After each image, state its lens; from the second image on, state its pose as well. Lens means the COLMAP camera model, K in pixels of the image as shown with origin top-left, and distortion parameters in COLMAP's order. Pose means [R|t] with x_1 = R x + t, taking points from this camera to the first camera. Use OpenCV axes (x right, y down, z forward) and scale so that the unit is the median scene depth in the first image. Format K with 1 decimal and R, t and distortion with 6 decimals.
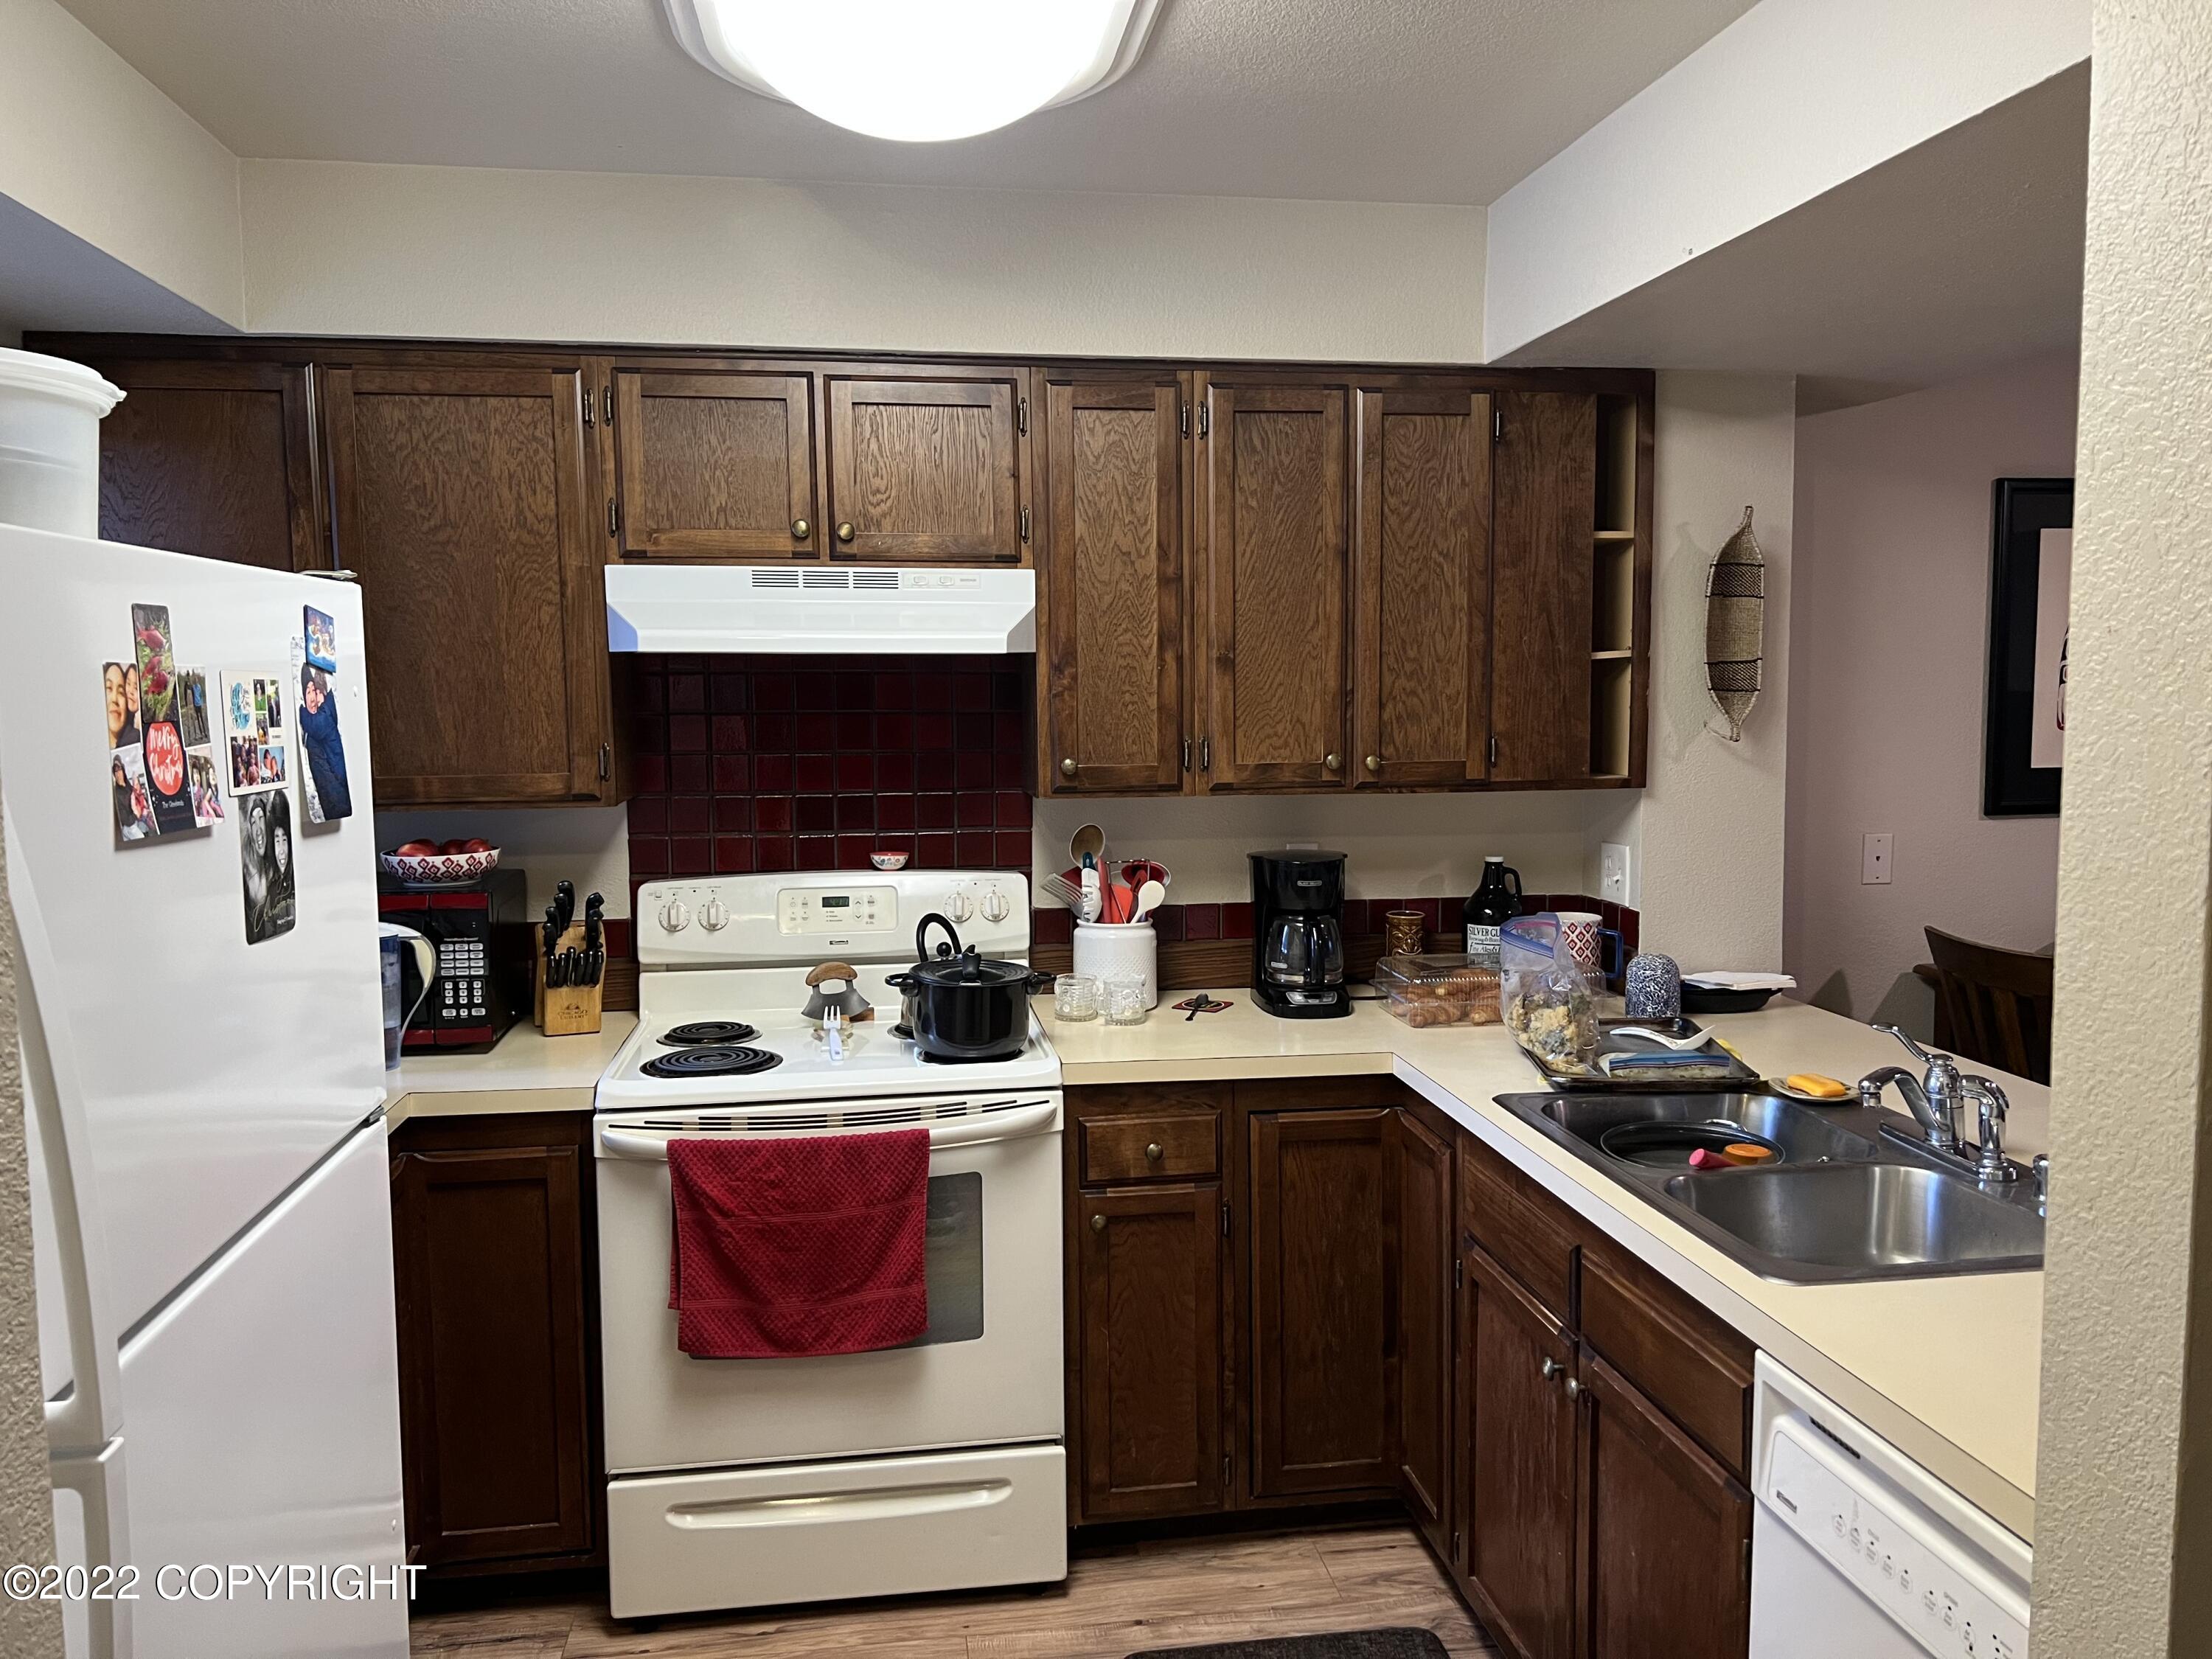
lens RADIAL K [[1677.5, 0, 1106.3], [0, 1677.5, 852.8], [0, 0, 1]] dist [0.152026, -0.229974]
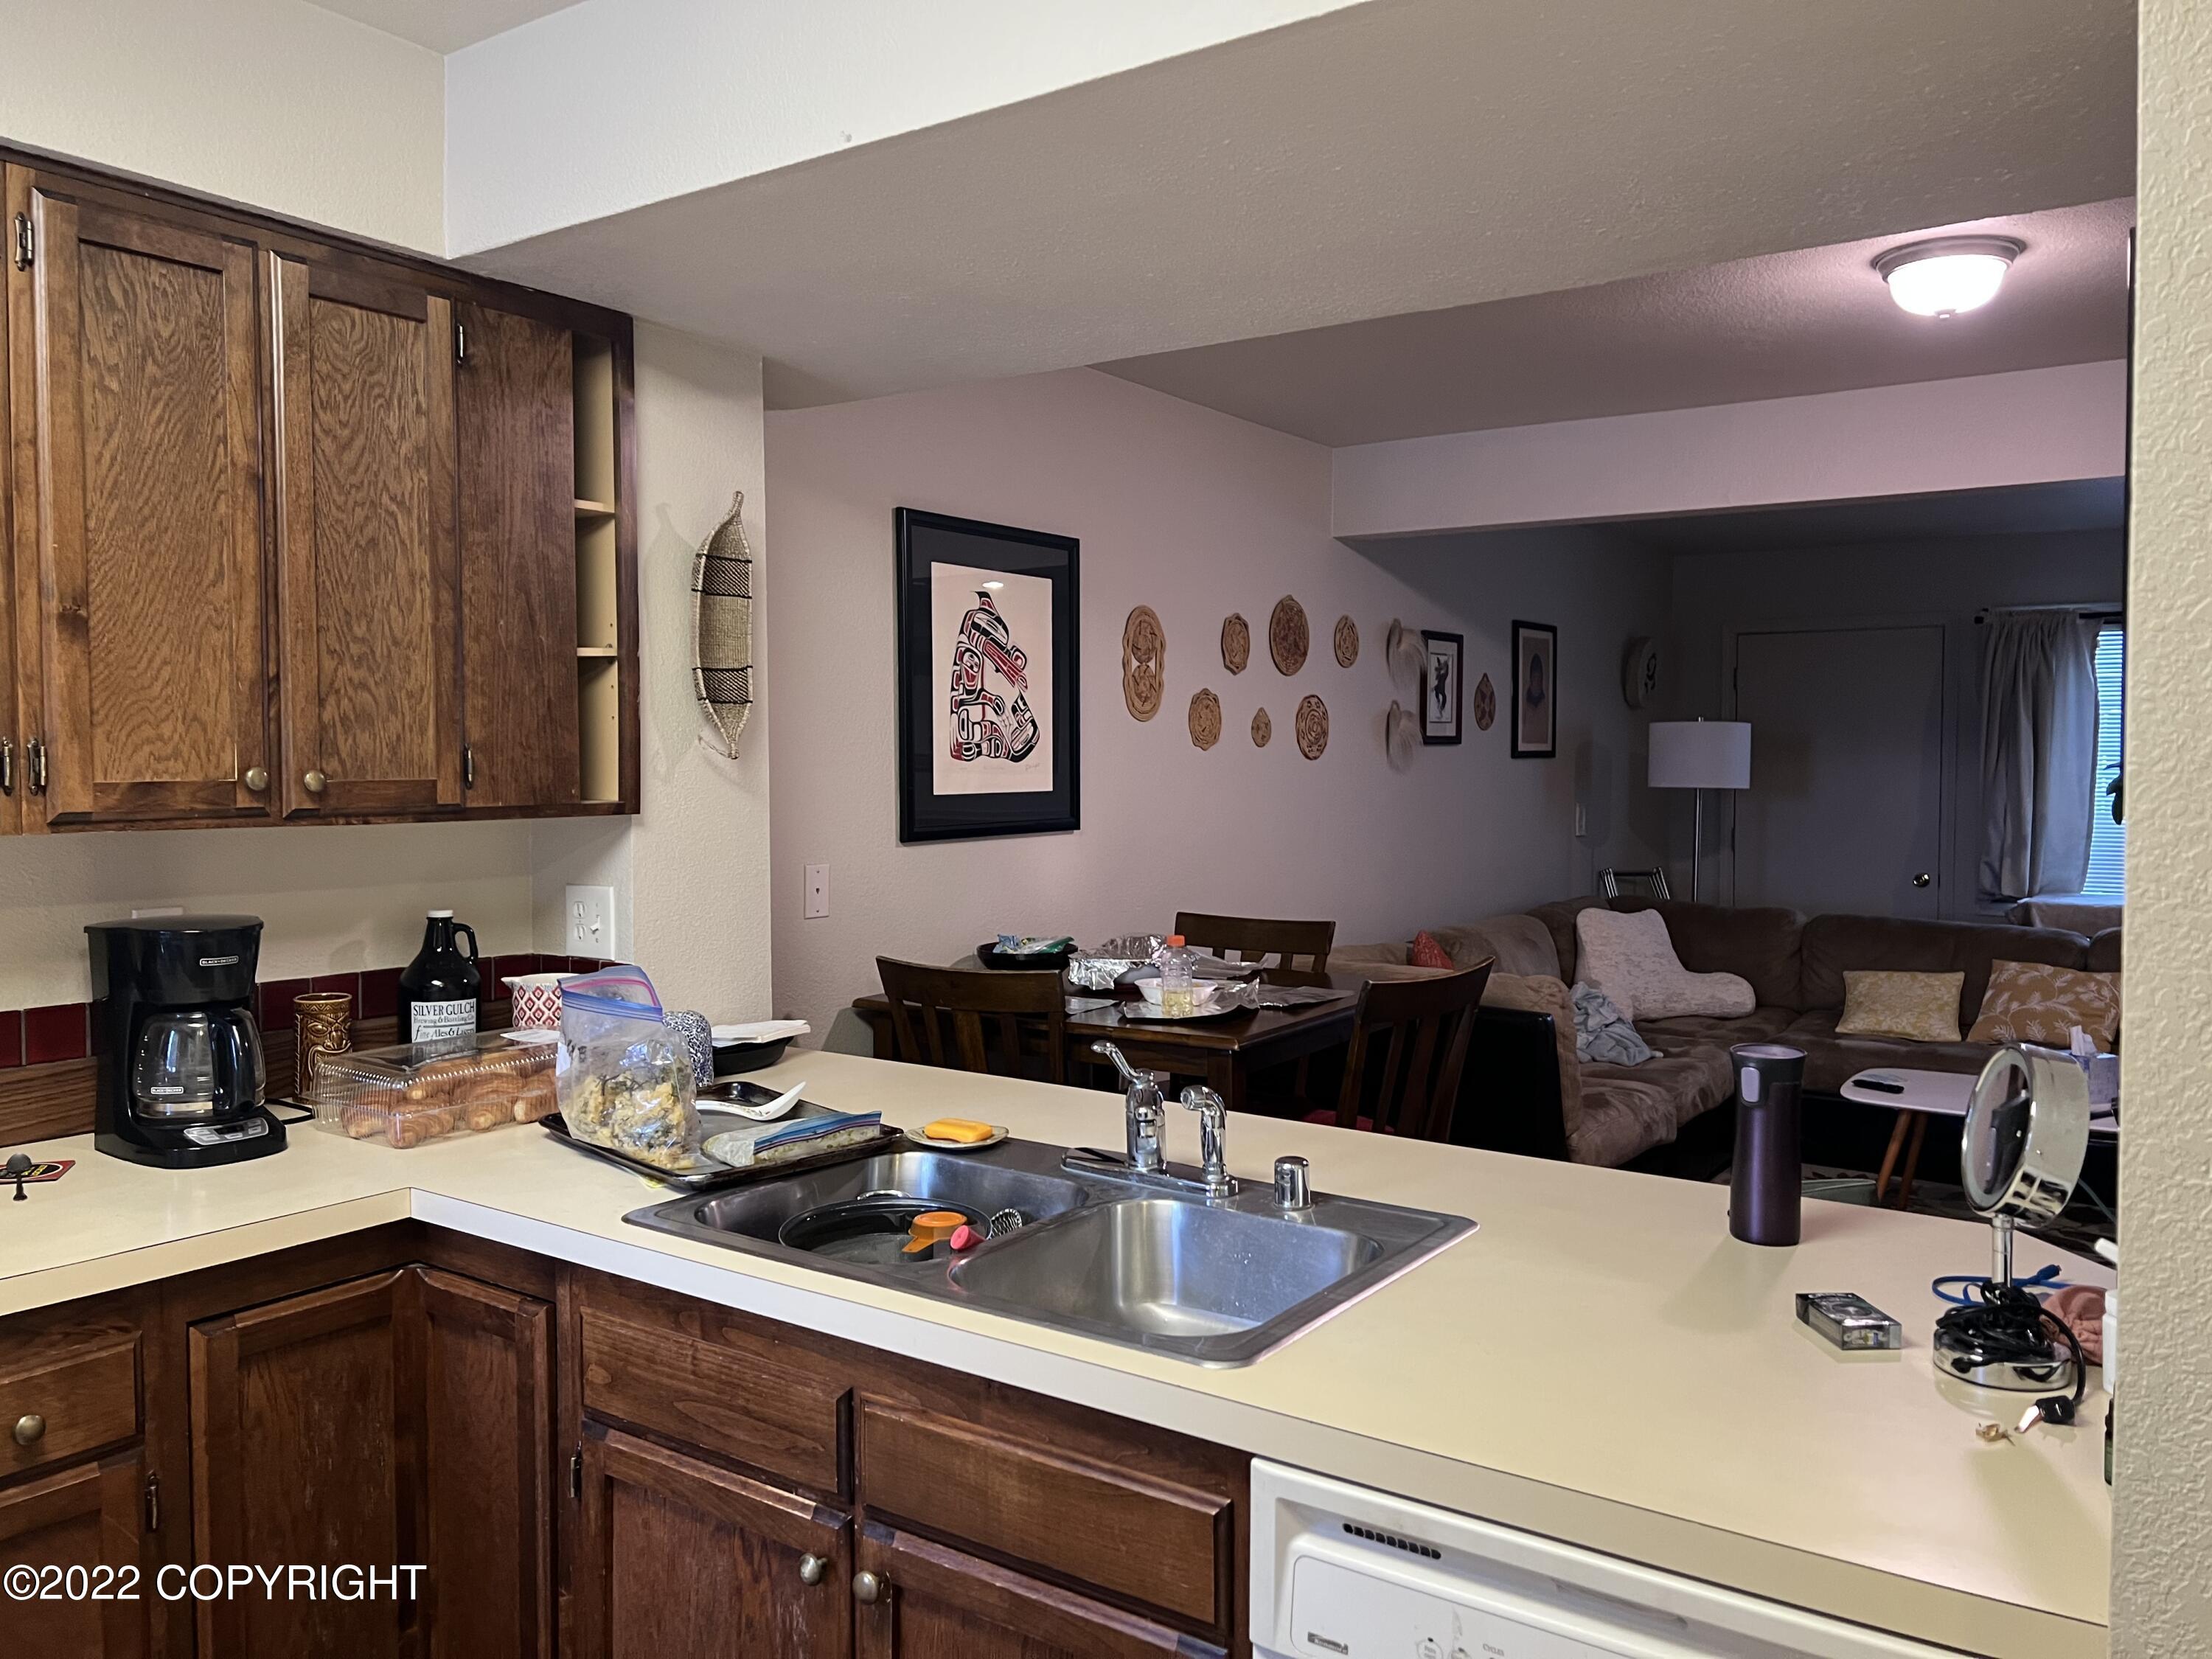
lens RADIAL K [[1672.9, 0, 1106.0], [0, 1672.9, 829.5], [0, 0, 1]] dist [0.041020, -0.037587]
pose [[0.687522, -0.022896, 0.725803, -0.125823], [0.067567, 0.997184, -0.032546, 0.011887], [-0.723014, 0.071416, 0.687132, 0.280664]]
